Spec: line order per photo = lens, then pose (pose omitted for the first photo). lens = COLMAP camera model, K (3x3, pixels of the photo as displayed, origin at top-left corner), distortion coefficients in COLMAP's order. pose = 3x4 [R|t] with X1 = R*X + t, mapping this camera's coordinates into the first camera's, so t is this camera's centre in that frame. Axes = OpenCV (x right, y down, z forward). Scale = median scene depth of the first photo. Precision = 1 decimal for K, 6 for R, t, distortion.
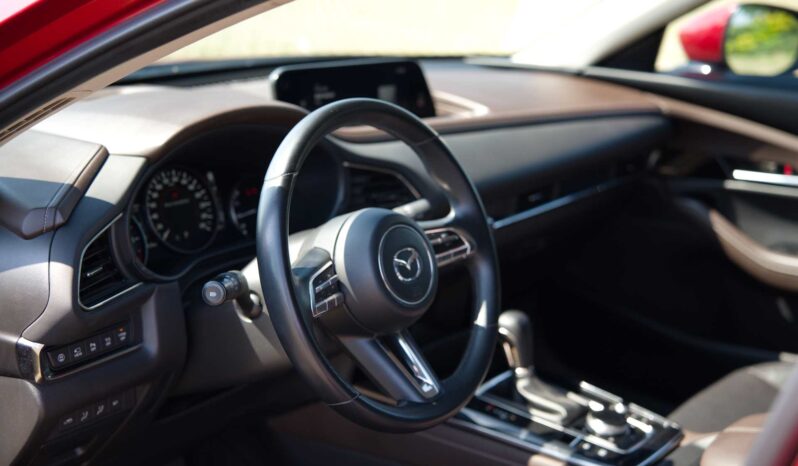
lens RADIAL K [[1145.6, 0, 398.5], [0, 1145.6, 240.8], [0, 0, 1]] dist [0.287090, 0.000000]
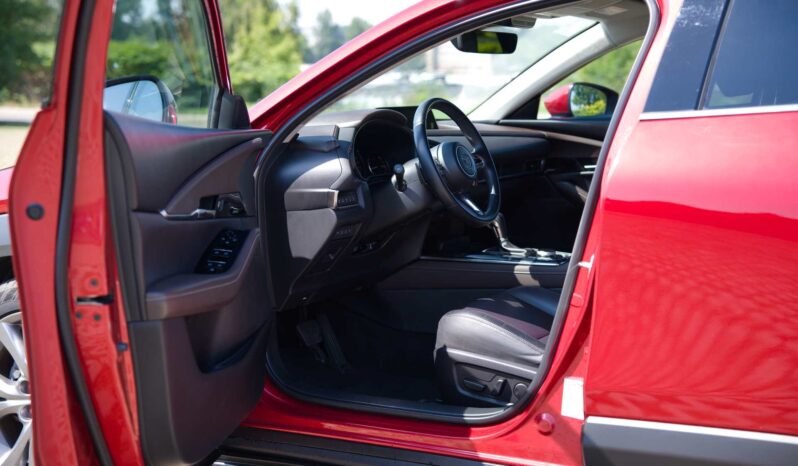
lens RADIAL K [[1145.6, 0, 394.7], [0, 1145.6, 227.2], [0, 0, 1]] dist [0.287090, 0.000000]
pose [[0.987192, -0.077380, 0.139511, -0.405511], [0.100080, 0.981398, -0.163838, 0.445933], [-0.124238, 0.175702, 0.976572, -1.099026]]
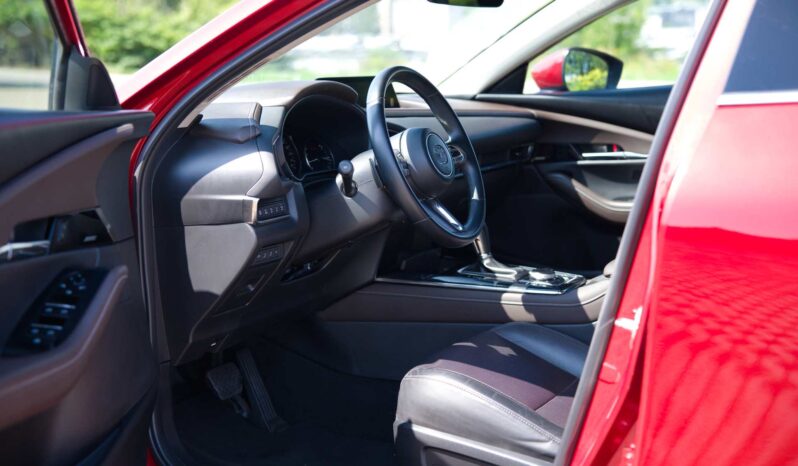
lens RADIAL K [[1145.6, 0, 399.4], [0, 1145.6, 233.3], [0, 0, 1]] dist [0.287090, 0.000000]
pose [[0.980588, -0.078334, 0.179750, -0.310543], [0.101786, 0.986898, -0.125186, 0.288995], [-0.167588, 0.141052, 0.975714, -0.562325]]
